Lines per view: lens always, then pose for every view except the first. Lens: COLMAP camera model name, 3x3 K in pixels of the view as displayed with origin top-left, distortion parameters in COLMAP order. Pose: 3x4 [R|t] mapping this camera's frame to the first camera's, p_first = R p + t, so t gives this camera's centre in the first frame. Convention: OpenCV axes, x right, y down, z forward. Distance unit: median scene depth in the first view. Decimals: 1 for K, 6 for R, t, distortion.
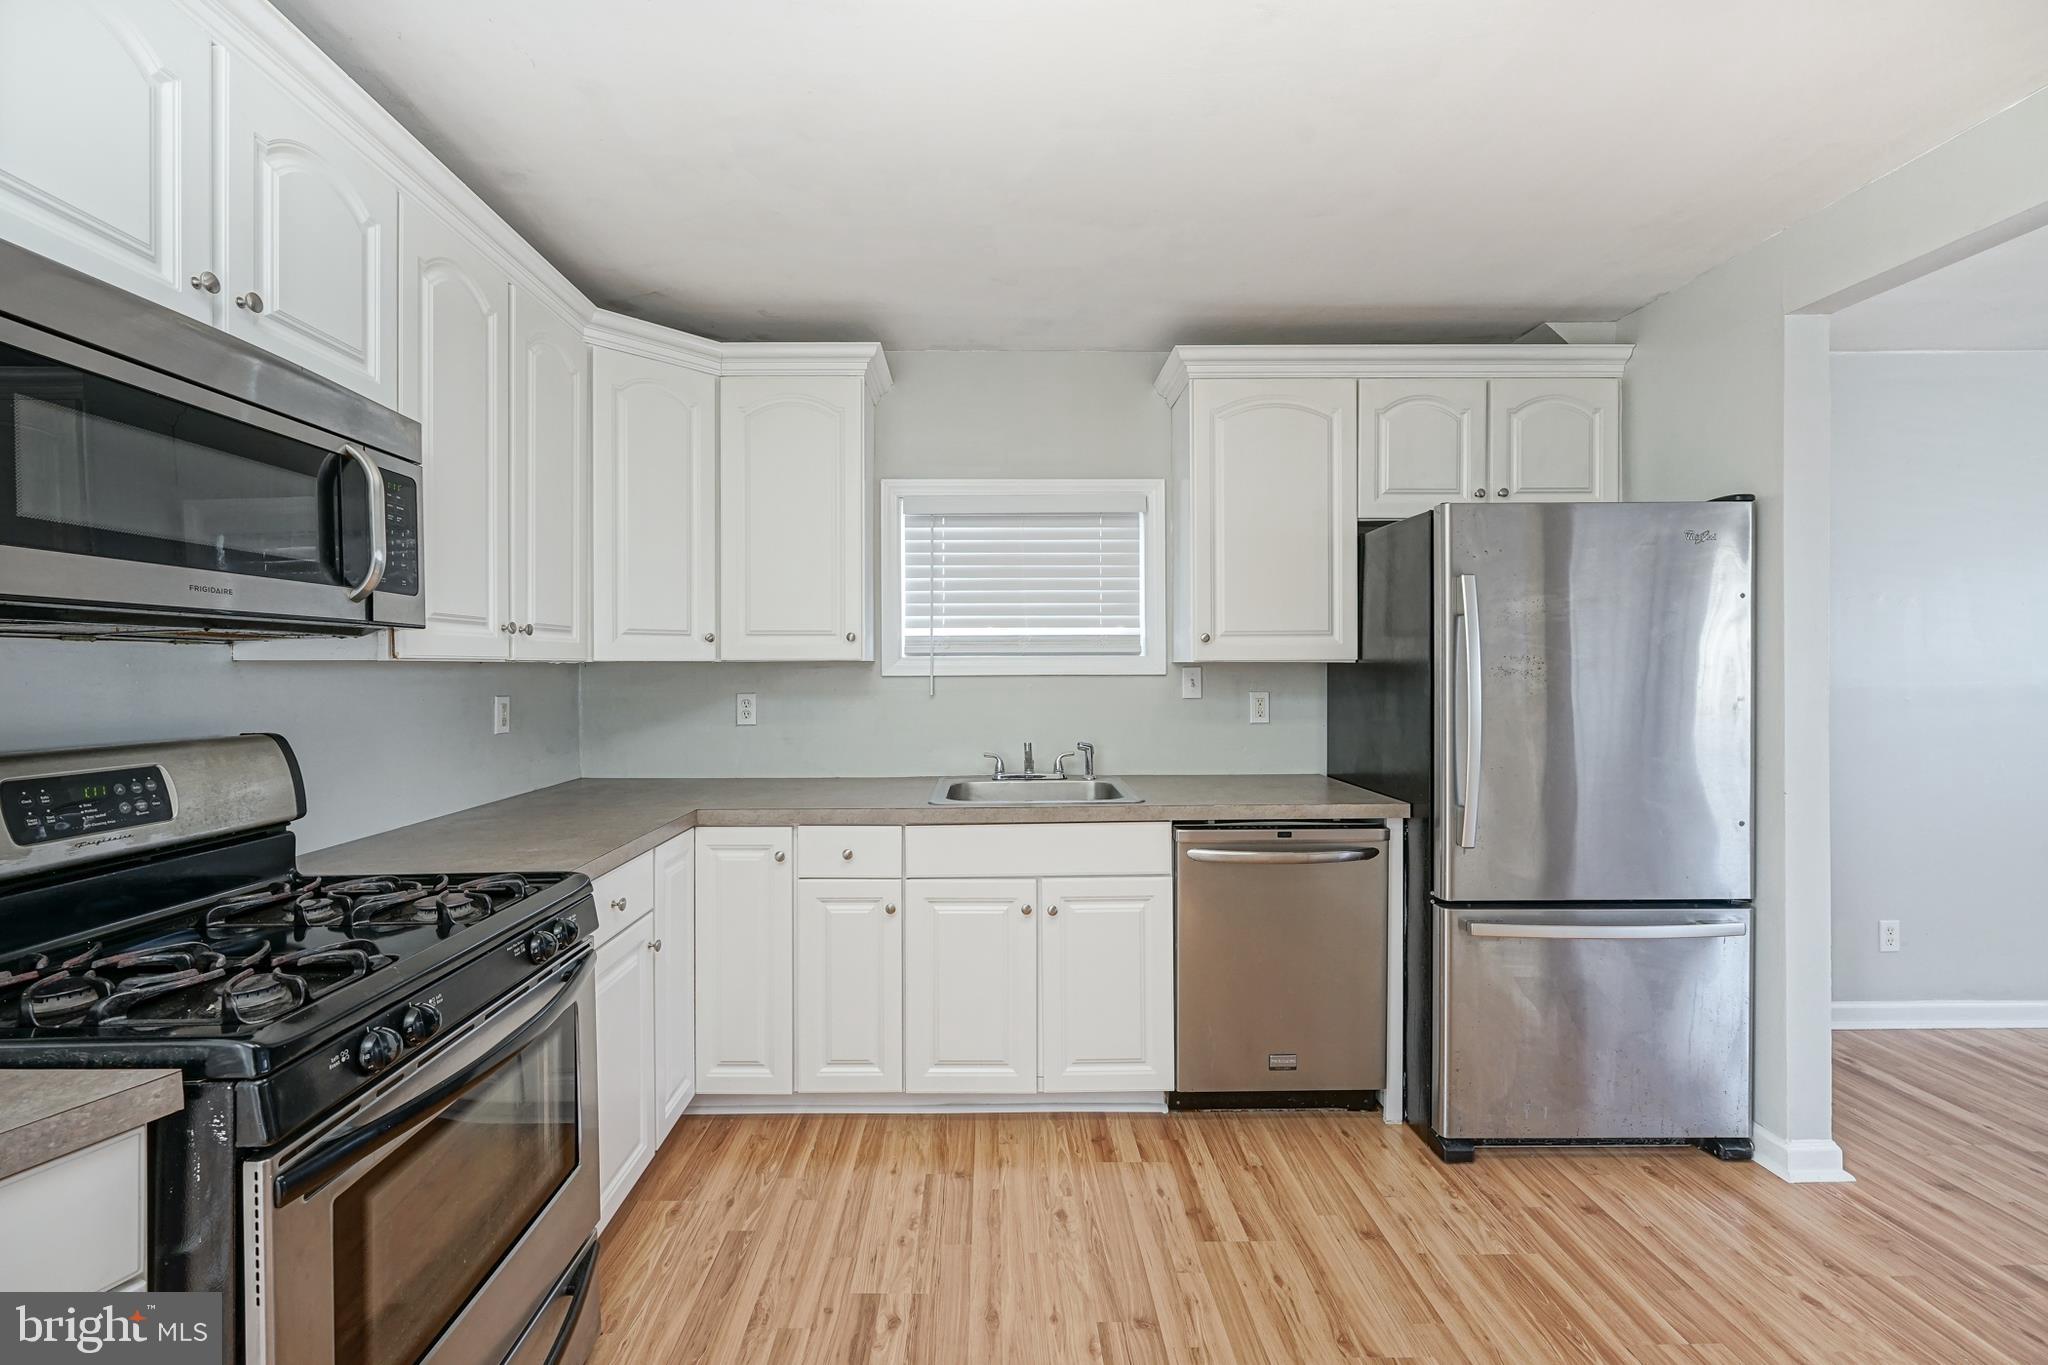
lens RADIAL K [[830.9, 0, 1037.0], [0, 830.9, 669.2], [0, 0, 1]] dist [-0.002089, 0.000235]
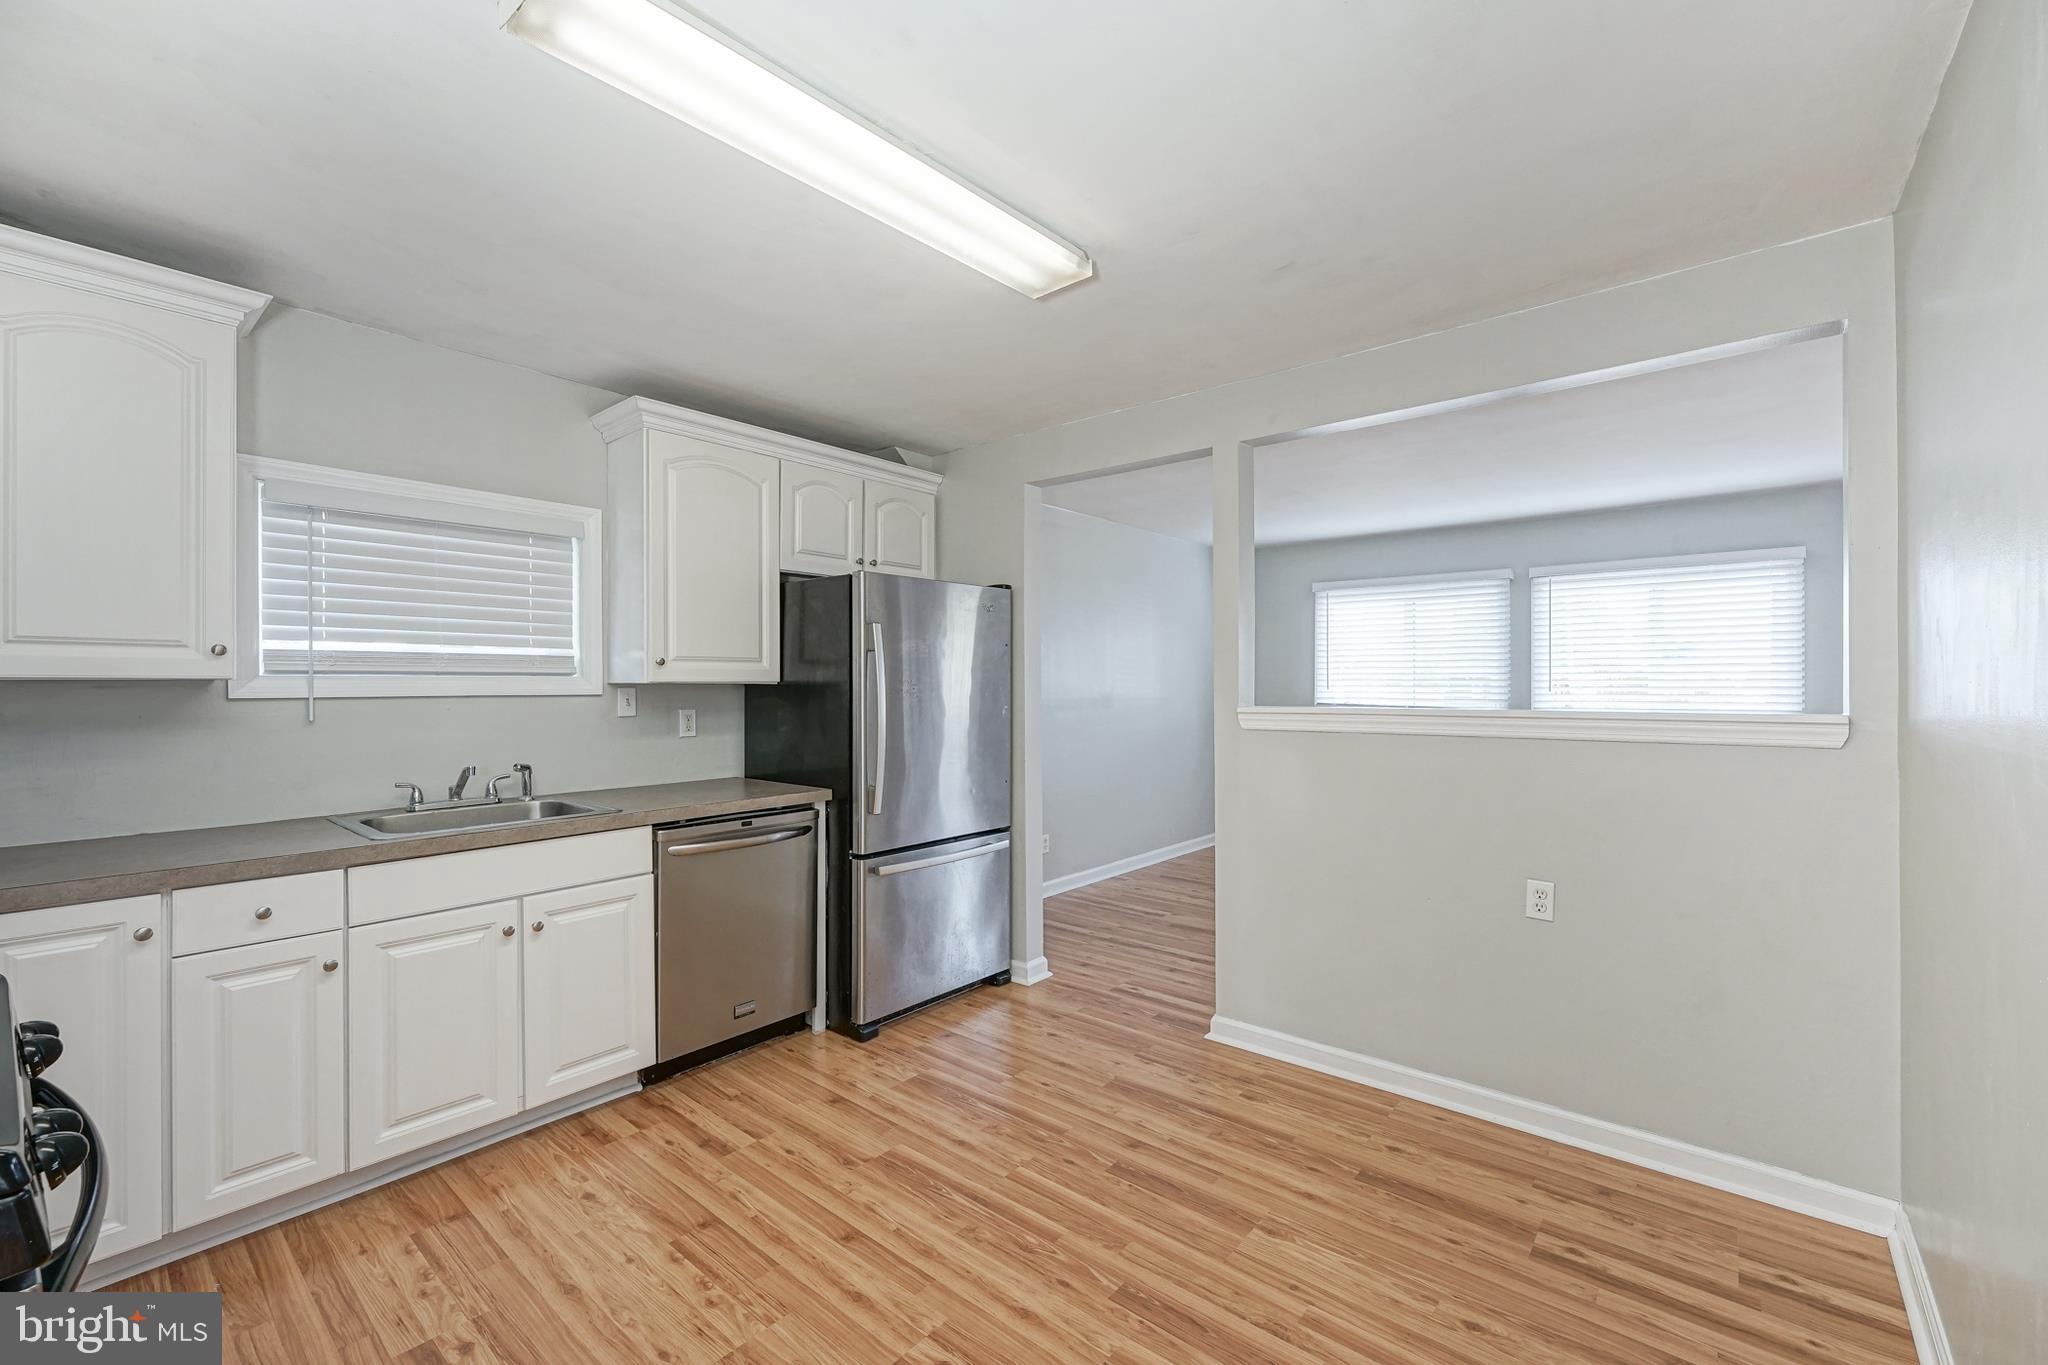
lens RADIAL K [[796.9, 0, 1024.4], [0, 796.9, 687.7], [0, 0, 1]] dist [-0.000475, 0.000203]
pose [[0.666994, 0.000378, 0.745063, -0.309558], [0.002785, 0.999992, -0.003001, 0.002743], [-0.745058, 0.004077, 0.666987, -0.095158]]
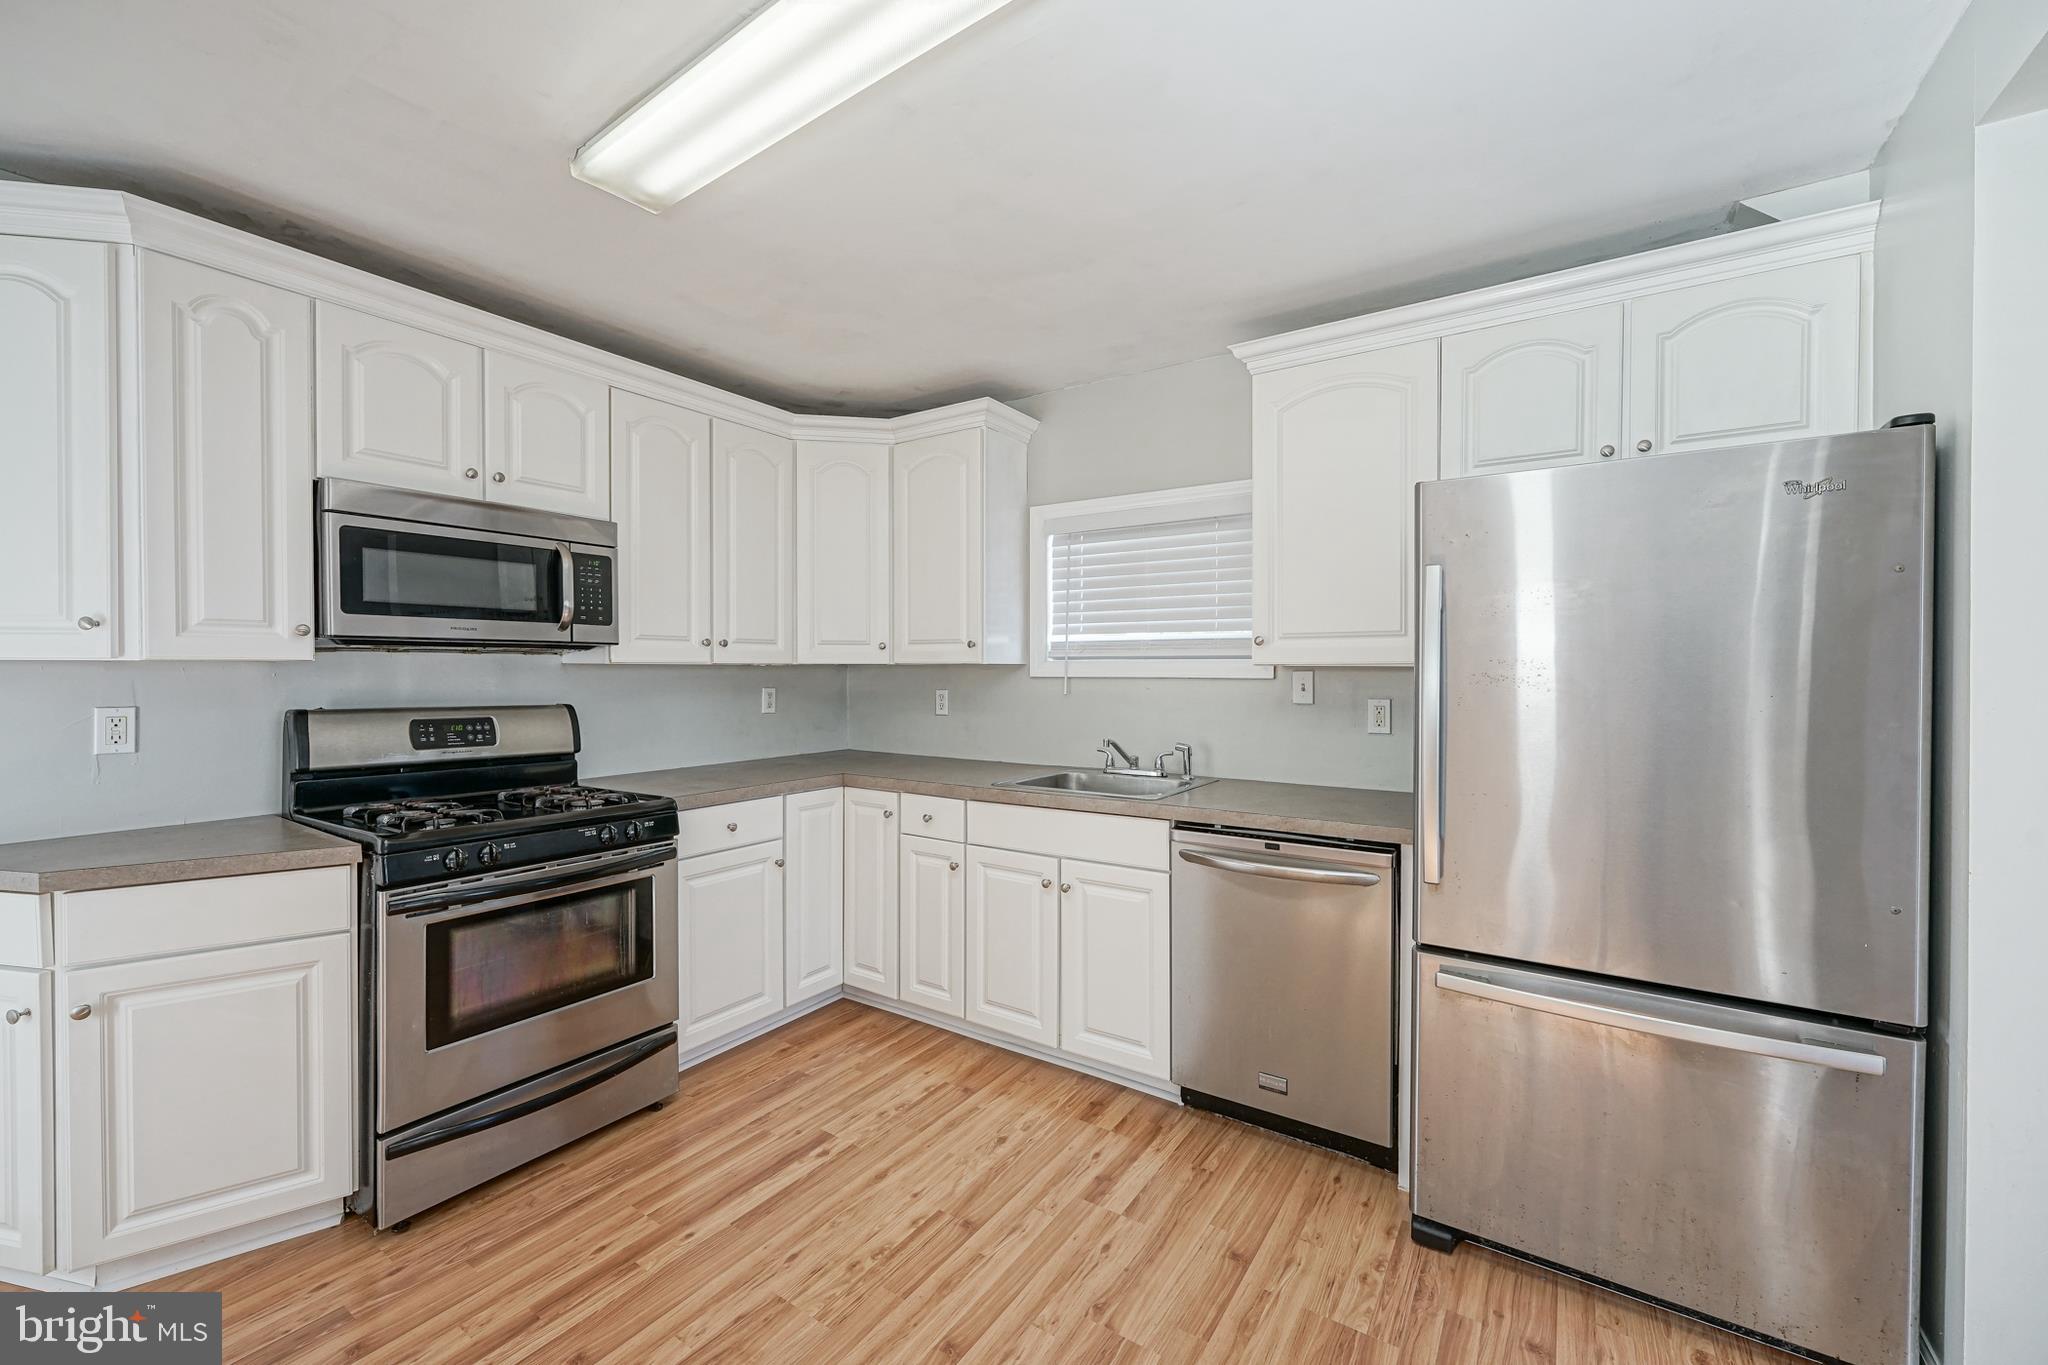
lens RADIAL K [[851.8, 0, 1060.5], [0, 851.8, 676.2], [0, 0, 1]] dist [0.004101, 0.000018]
pose [[0.825706, 0.010311, -0.564006, 0.653582], [-0.006511, 0.999941, 0.008749, -0.004240], [0.564062, -0.003552, 0.825725, 0.051183]]
